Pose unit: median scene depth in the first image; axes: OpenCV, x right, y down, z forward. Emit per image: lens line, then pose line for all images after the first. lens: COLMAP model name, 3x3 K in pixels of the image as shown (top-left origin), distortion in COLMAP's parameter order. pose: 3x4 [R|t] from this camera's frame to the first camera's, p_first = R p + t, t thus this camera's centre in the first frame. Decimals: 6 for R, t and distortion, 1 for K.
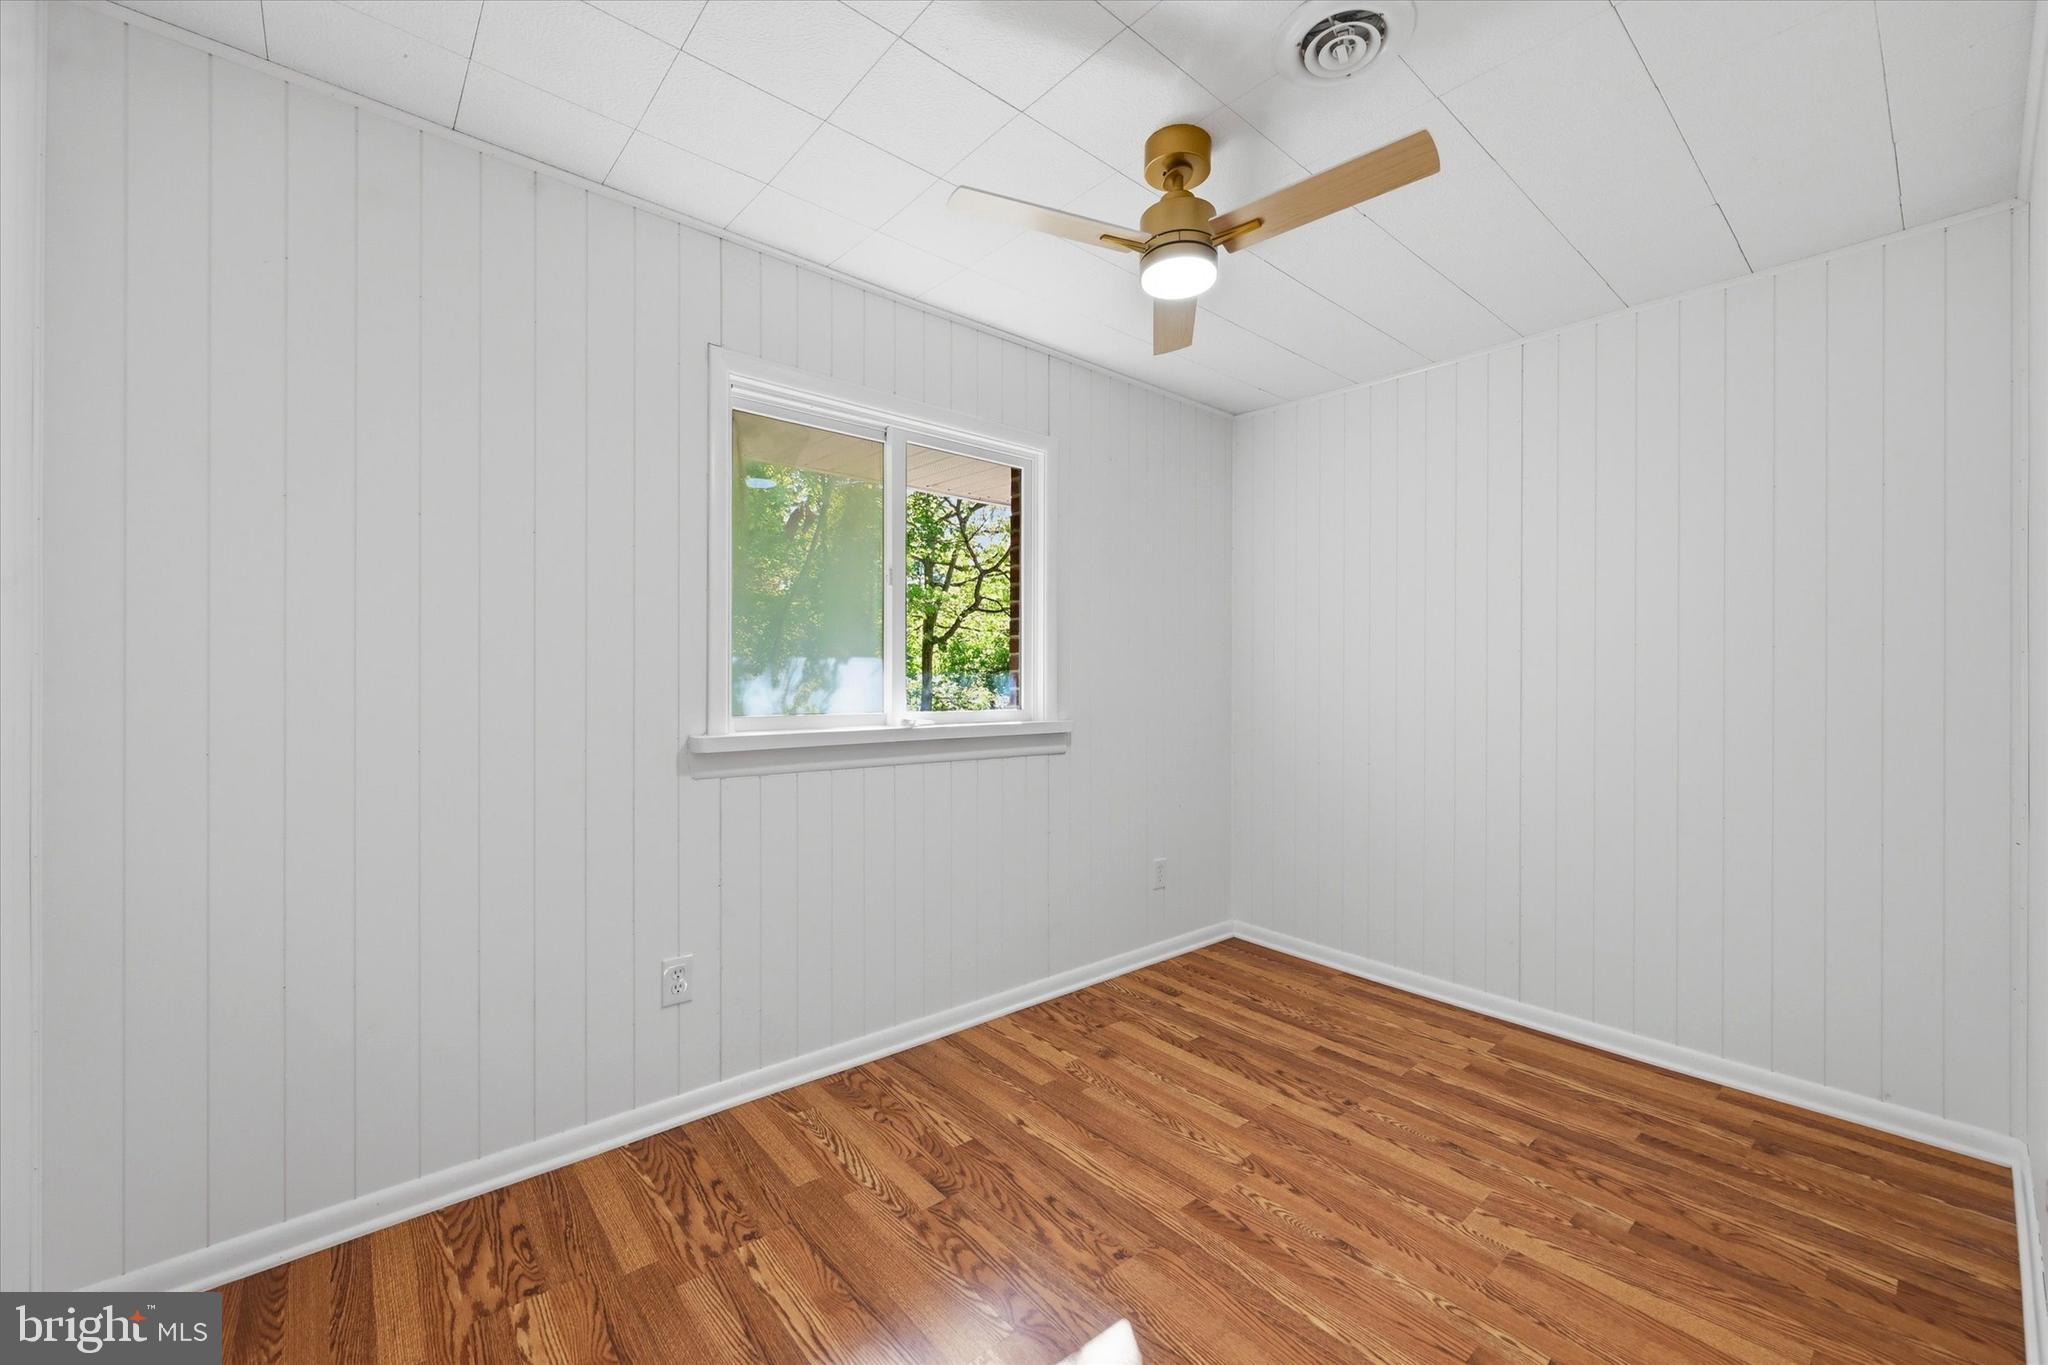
lens RADIAL K [[801.6, 0, 1025.1], [0, 801.6, 675.1], [0, 0, 1]] dist [-0.003473, 0.000007]
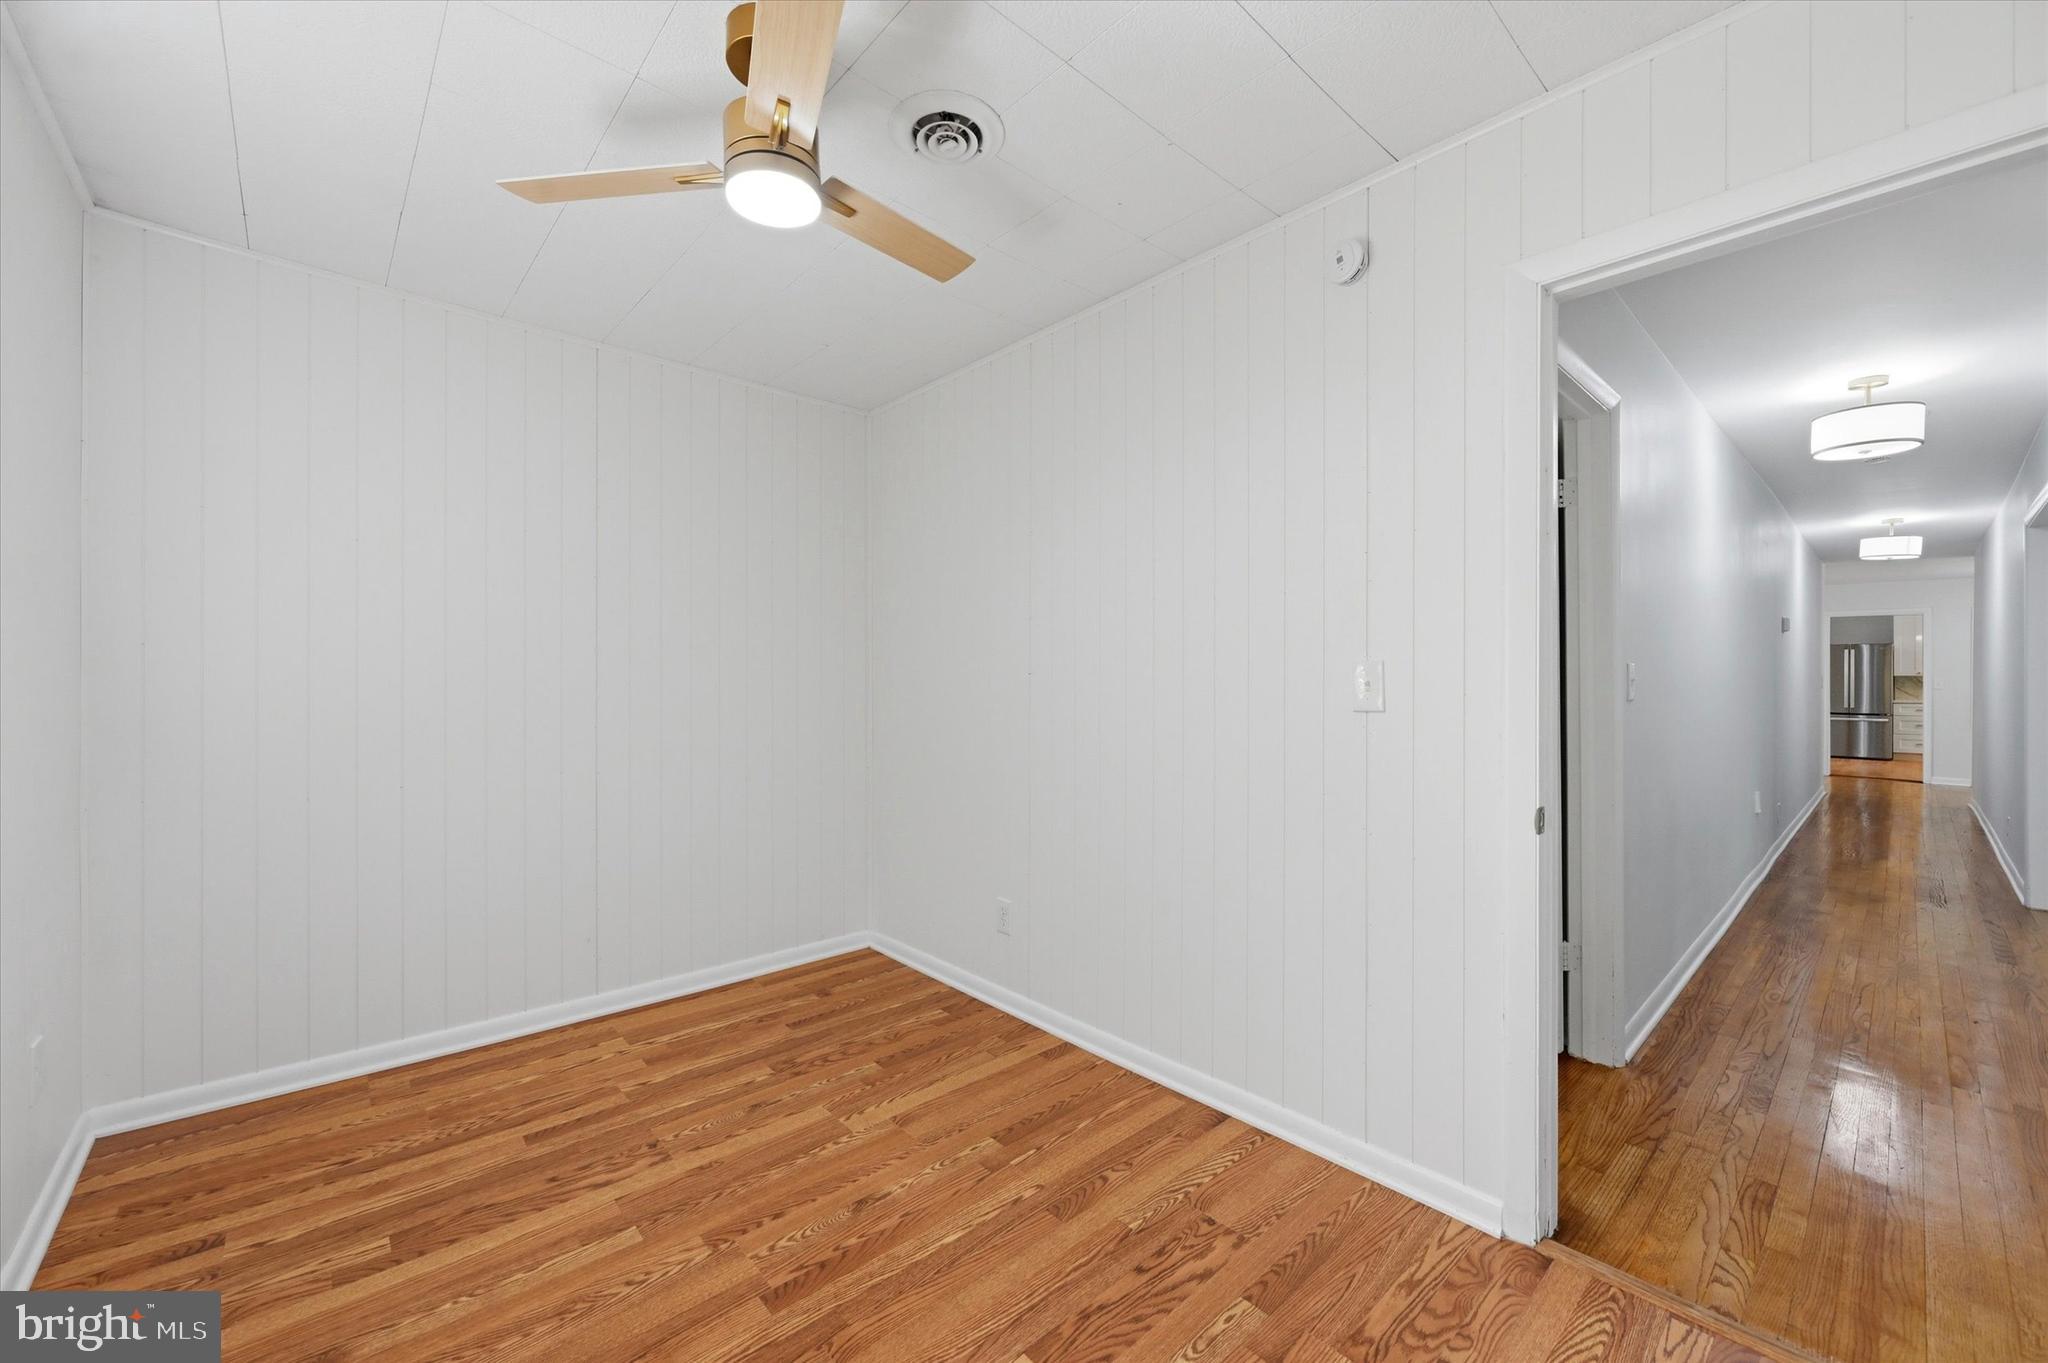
lens RADIAL K [[801.6, 0, 1025.1], [0, 801.6, 674.1], [0, 0, 1]] dist [-0.003473, 0.000007]
pose [[-0.023989, -0.000115, 0.999712, -0.543250], [-0.006023, 0.999982, -0.000030, -0.003173], [-0.999694, -0.006022, -0.023989, 0.636567]]
